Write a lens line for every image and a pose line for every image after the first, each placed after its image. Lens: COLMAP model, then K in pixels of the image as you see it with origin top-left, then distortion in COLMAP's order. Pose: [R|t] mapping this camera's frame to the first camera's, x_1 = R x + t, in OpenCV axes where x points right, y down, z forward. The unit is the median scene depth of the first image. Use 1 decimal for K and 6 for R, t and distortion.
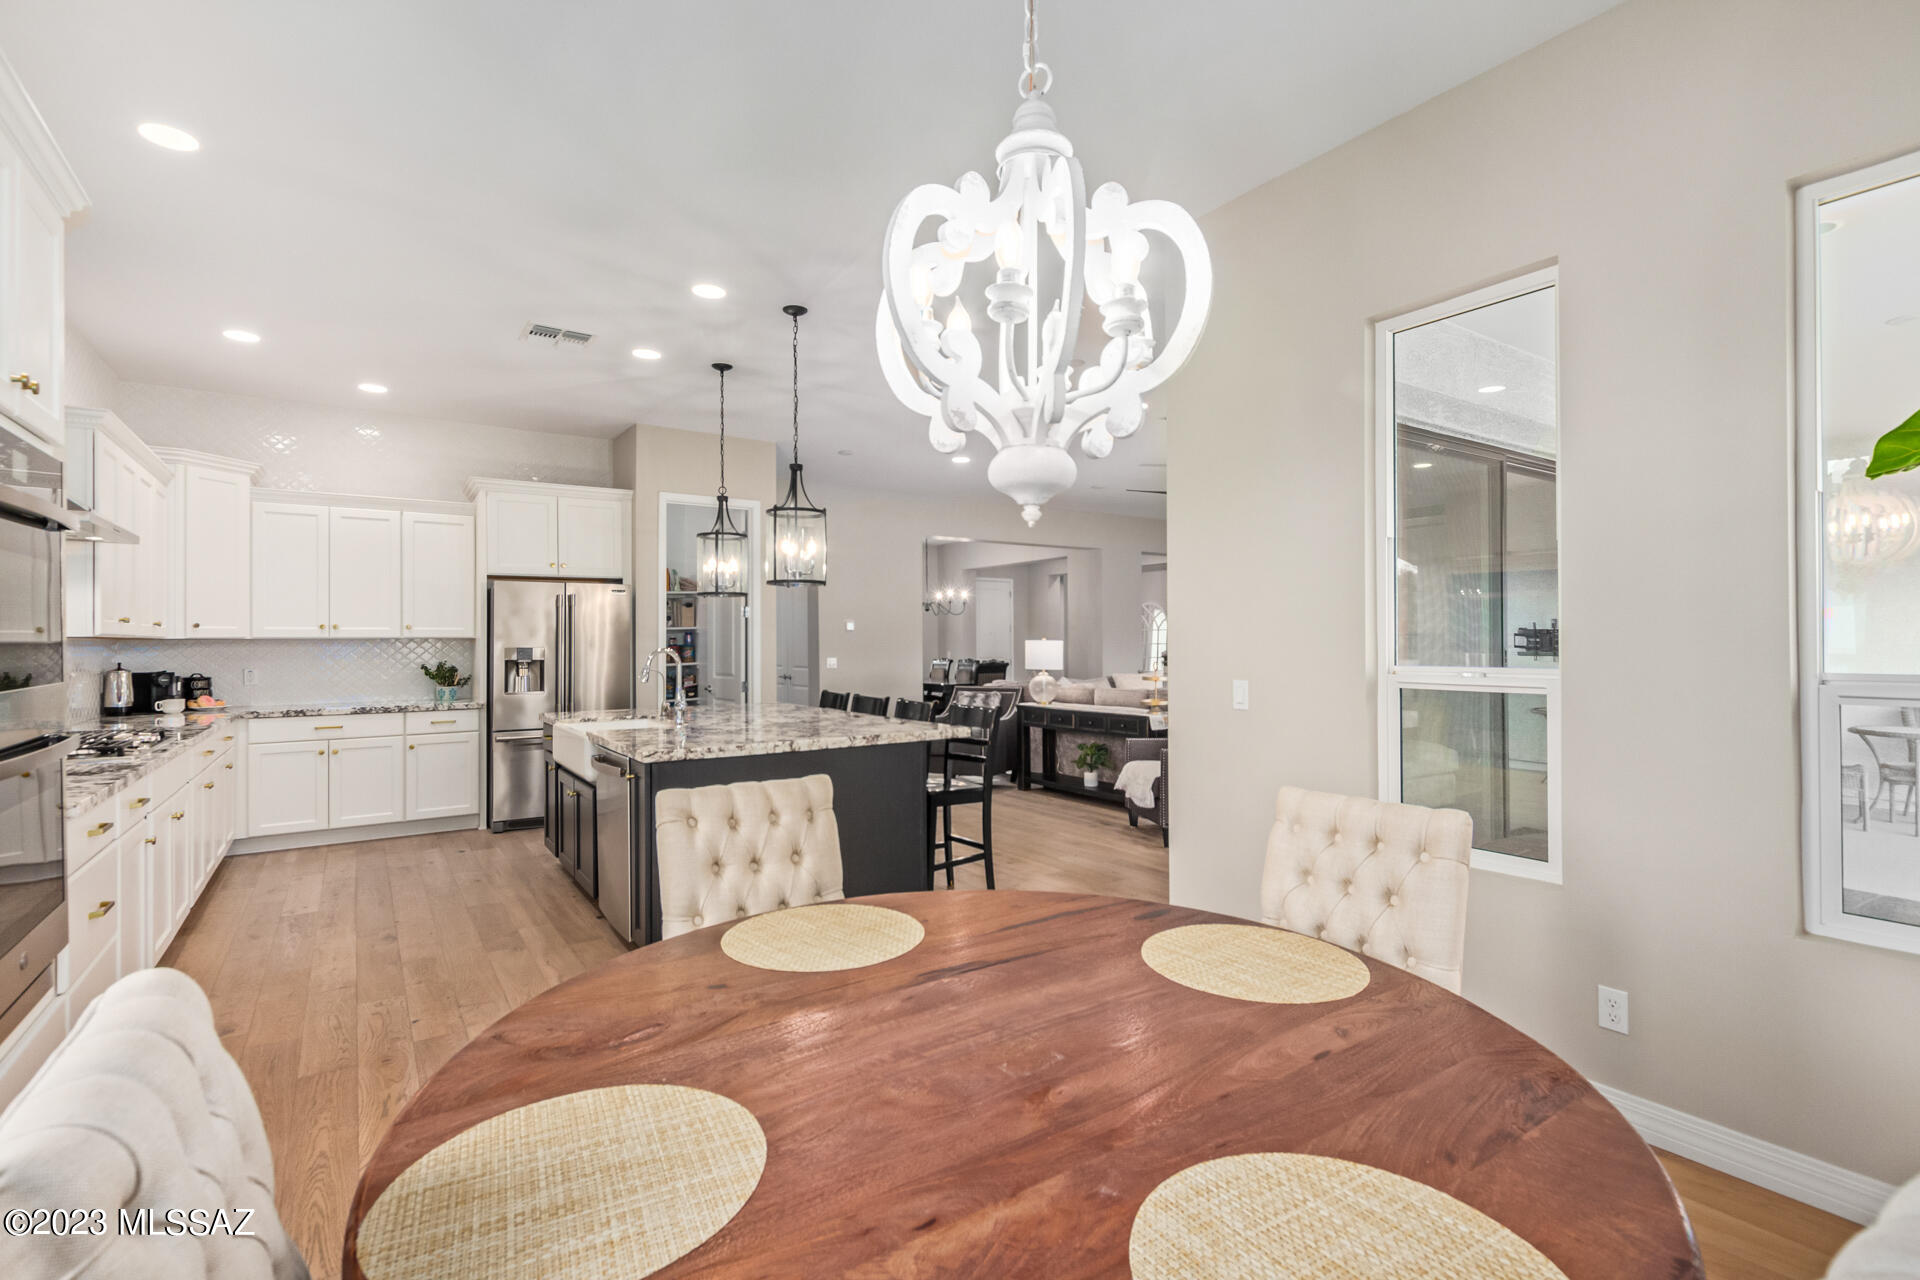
lens RADIAL K [[887.2, 0, 967.8], [0, 887.2, 635.2], [0, 0, 1]] dist [0.007385, -0.003561]
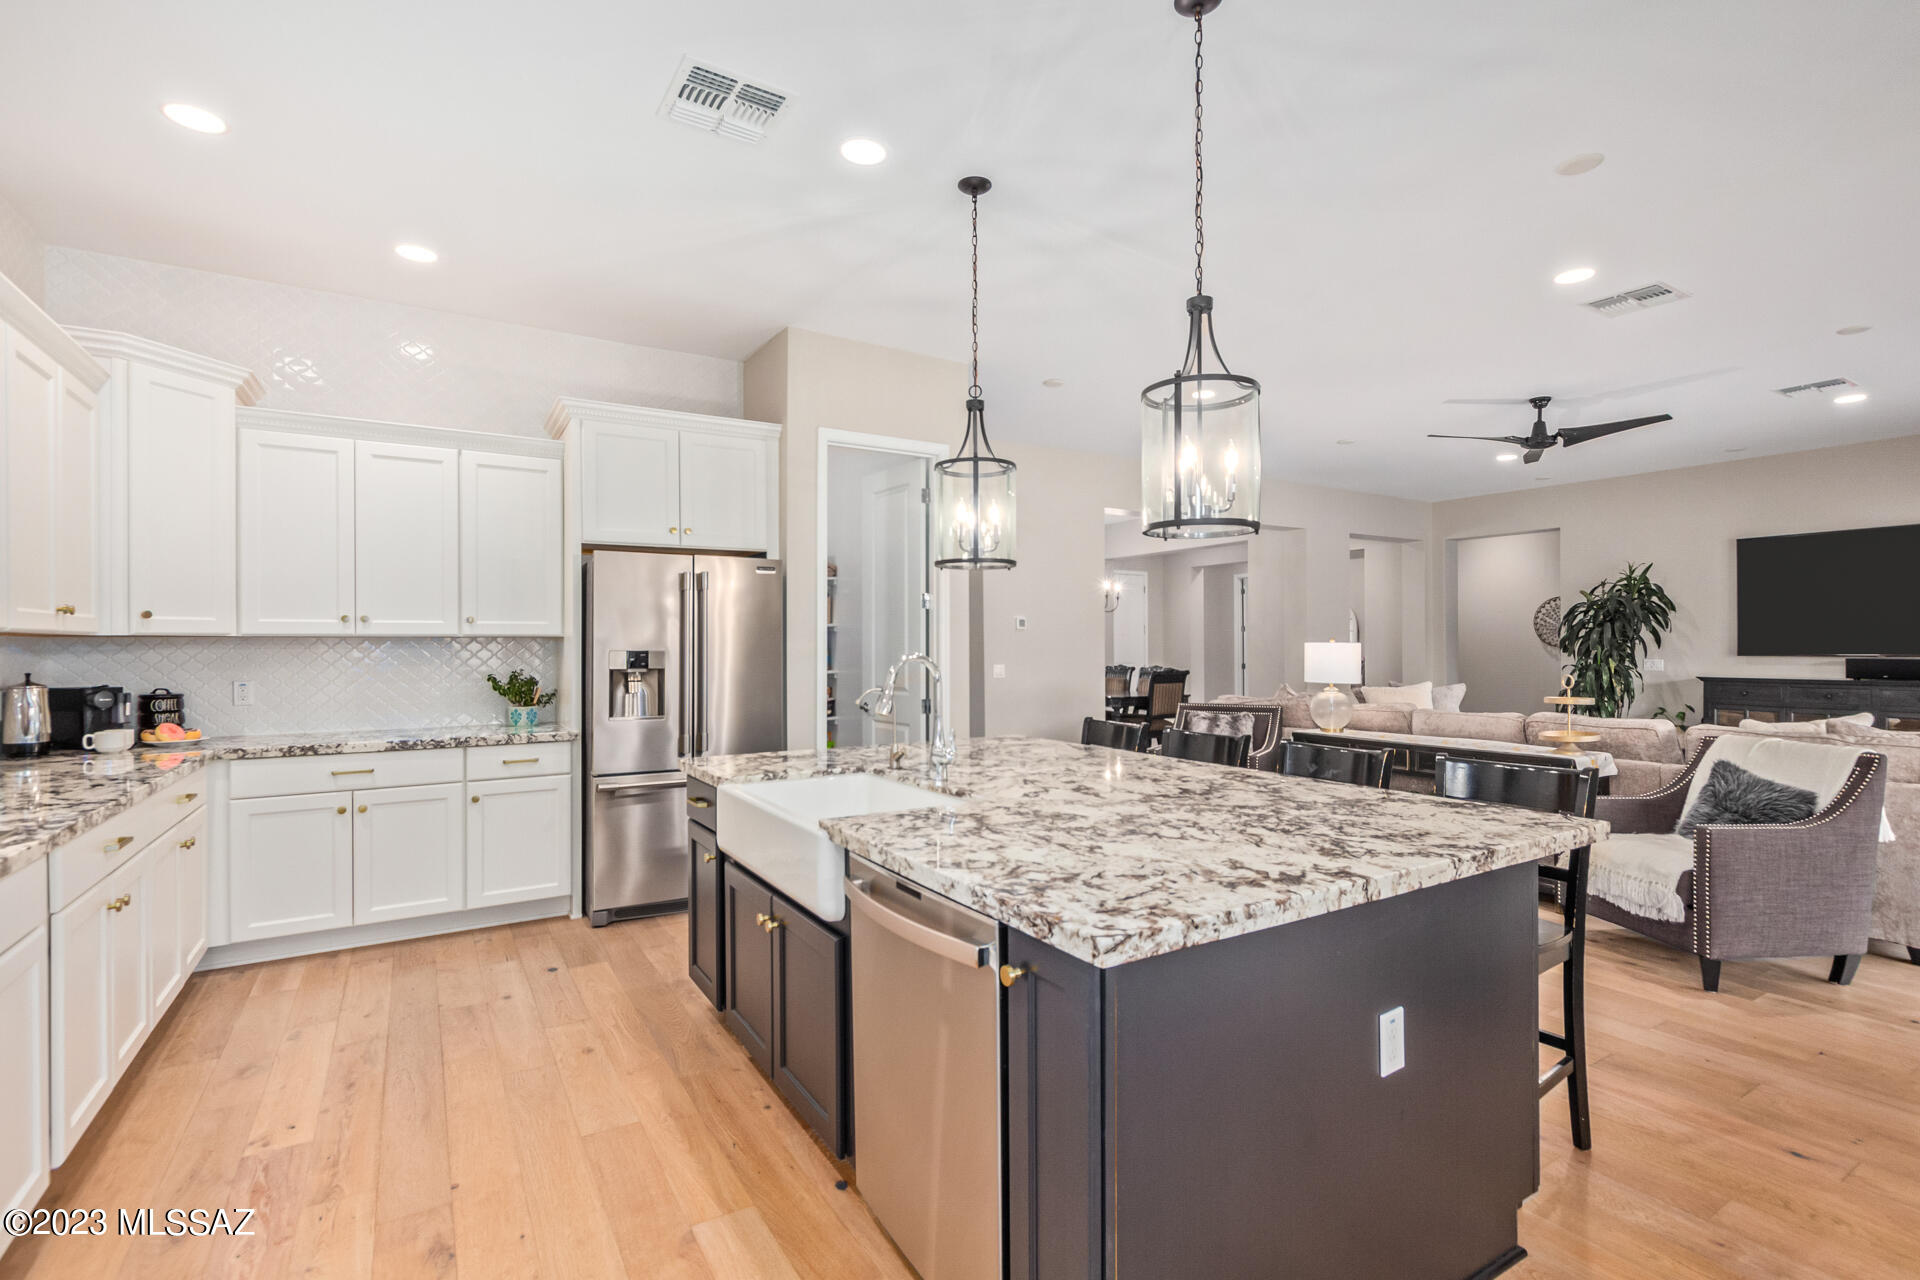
lens RADIAL K [[887.2, 0, 965.4], [0, 887.2, 645.5], [0, 0, 1]] dist [0.007385, -0.003561]
pose [[0.998820, 0.002407, -0.048496, -0.231114], [-0.002026, 0.999967, 0.007890, 0.004426], [0.048513, -0.007783, 0.998792, 0.360869]]
